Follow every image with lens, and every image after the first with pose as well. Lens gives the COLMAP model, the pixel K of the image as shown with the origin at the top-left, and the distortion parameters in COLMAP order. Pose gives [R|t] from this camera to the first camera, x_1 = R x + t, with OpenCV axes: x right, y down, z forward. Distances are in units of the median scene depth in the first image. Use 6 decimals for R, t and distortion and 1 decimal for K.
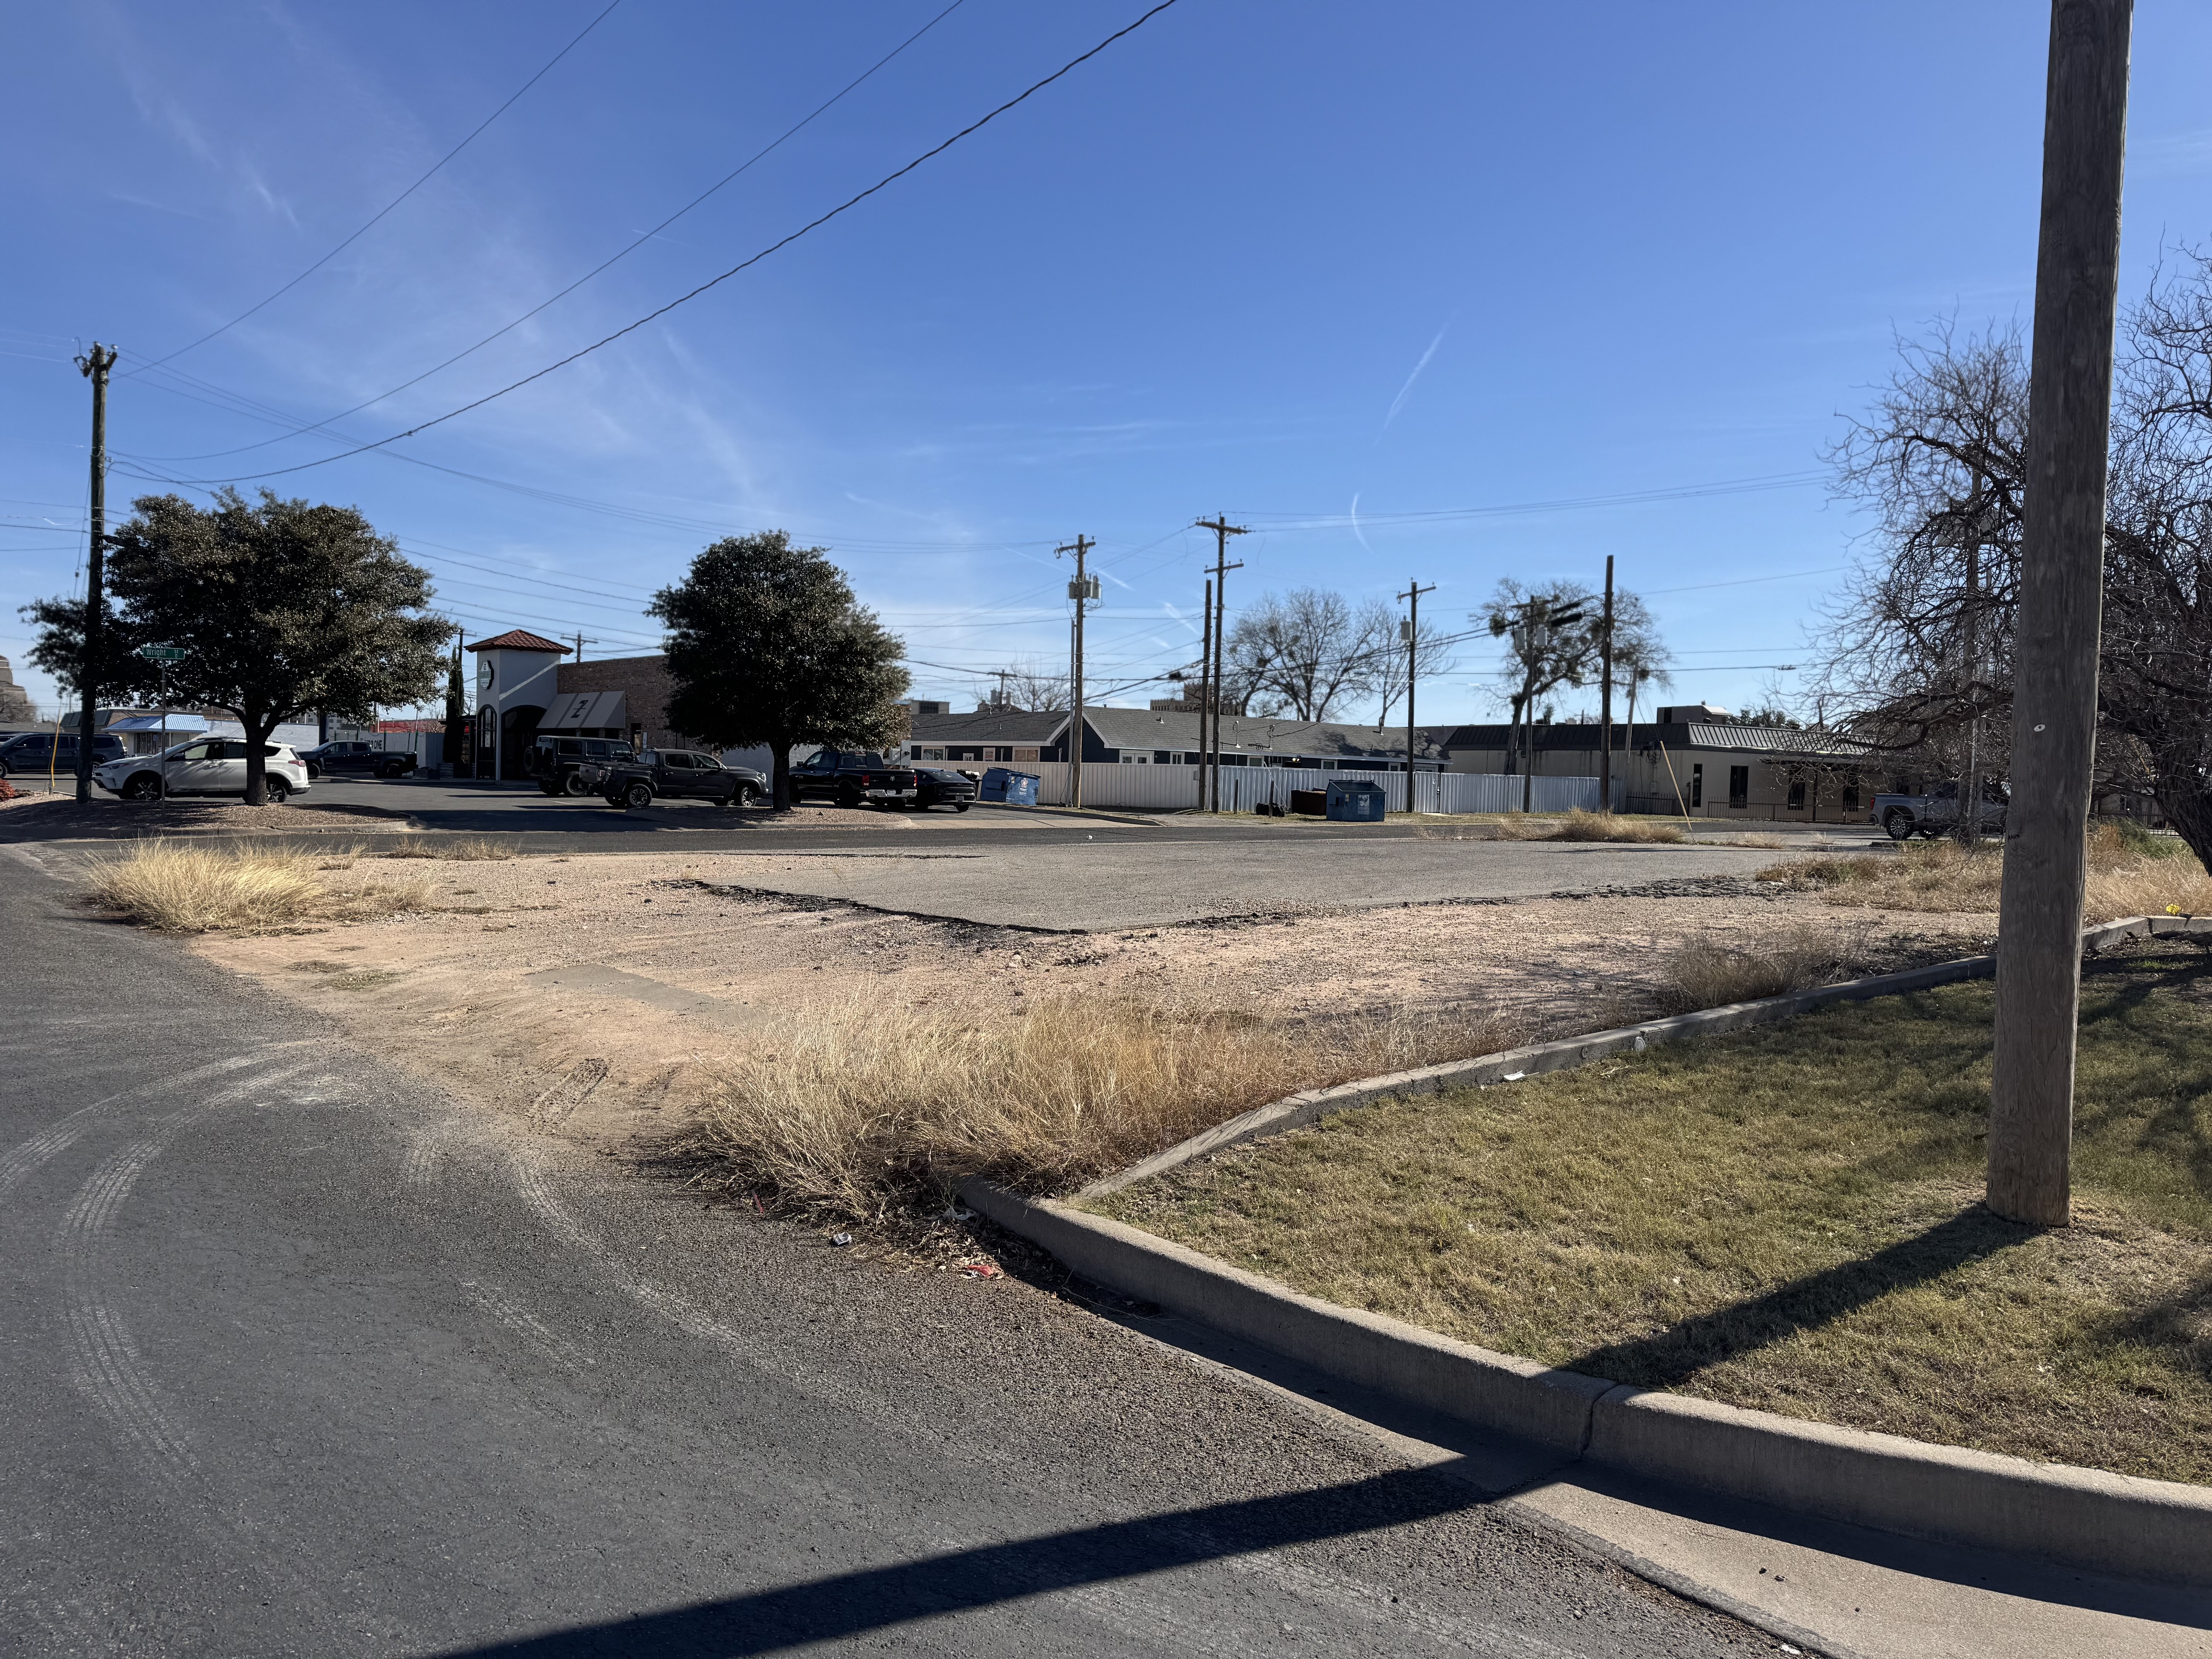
lens RADIAL K [[1670.9, 0, 1106.5], [0, 1670.9, 836.9], [0, 0, 1]] dist [-0.007703, -0.006180]
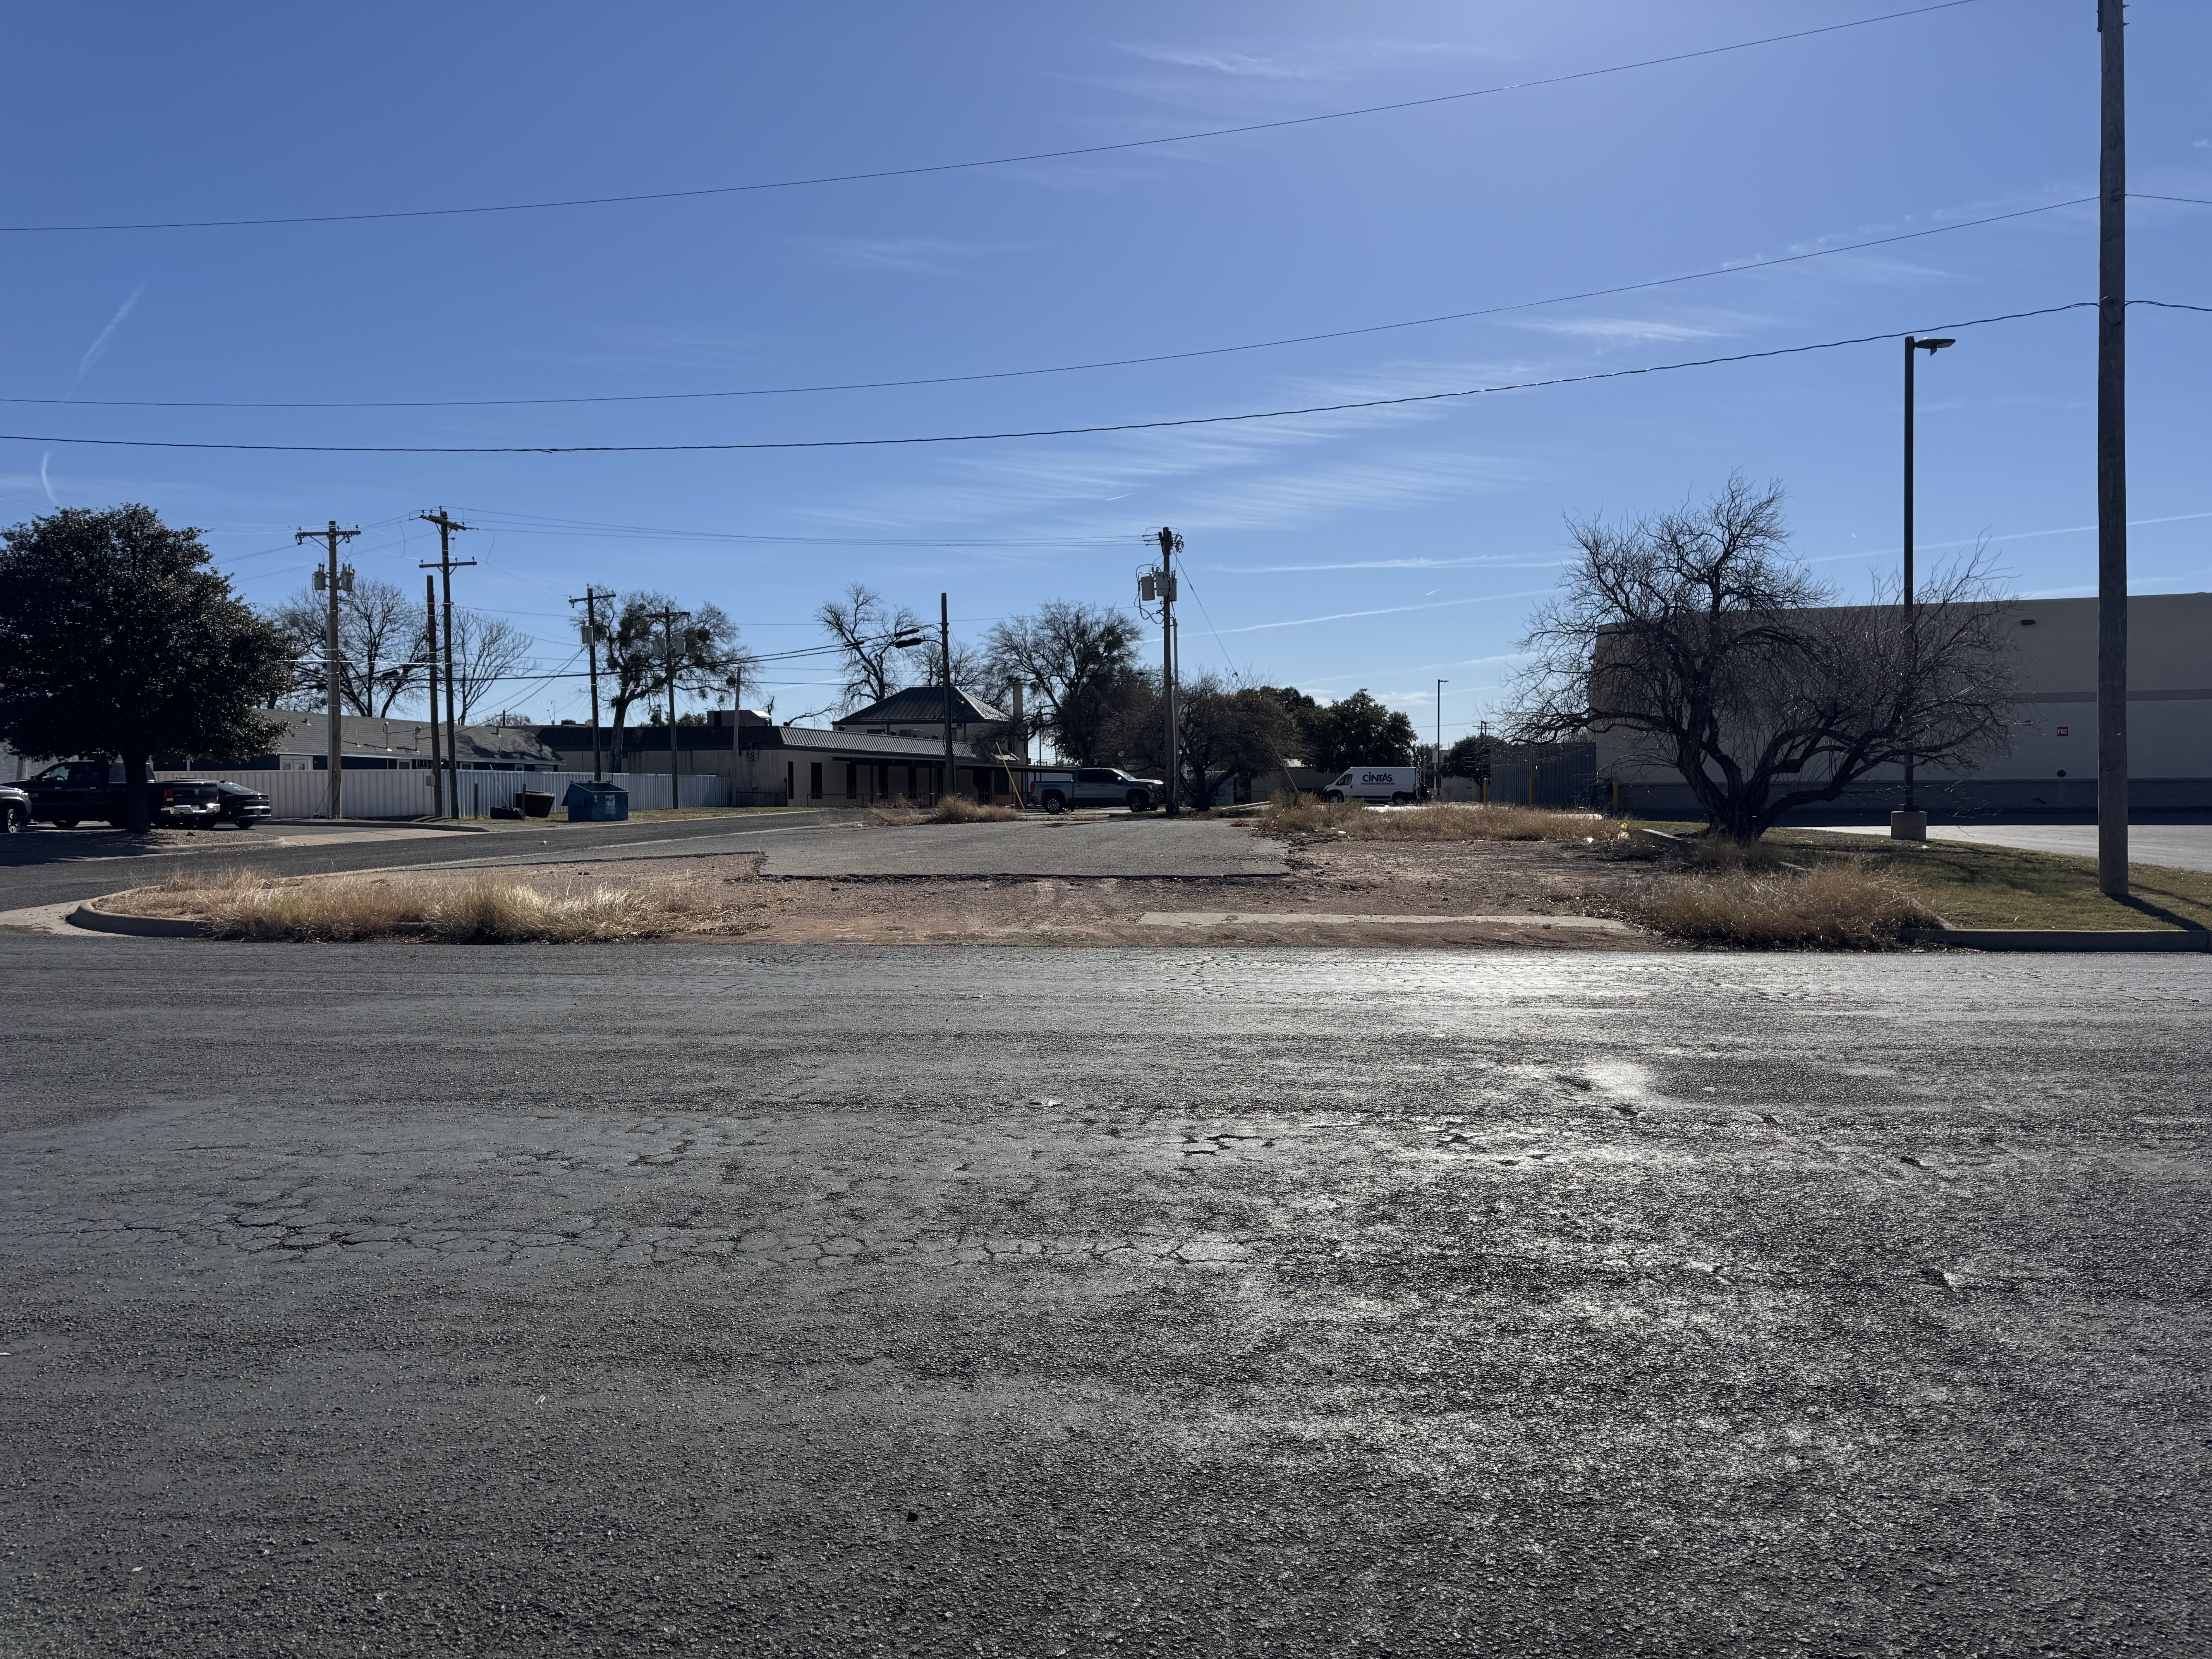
lens RADIAL K [[1670.9, 0, 1107.6], [0, 1670.9, 821.9], [0, 0, 1]] dist [-0.007703, -0.006180]
pose [[0.618176, -0.041613, 0.784937, -0.429507], [0.047093, 0.998765, 0.015861, -0.009690], [-0.784628, 0.027160, 0.619372, 0.104691]]
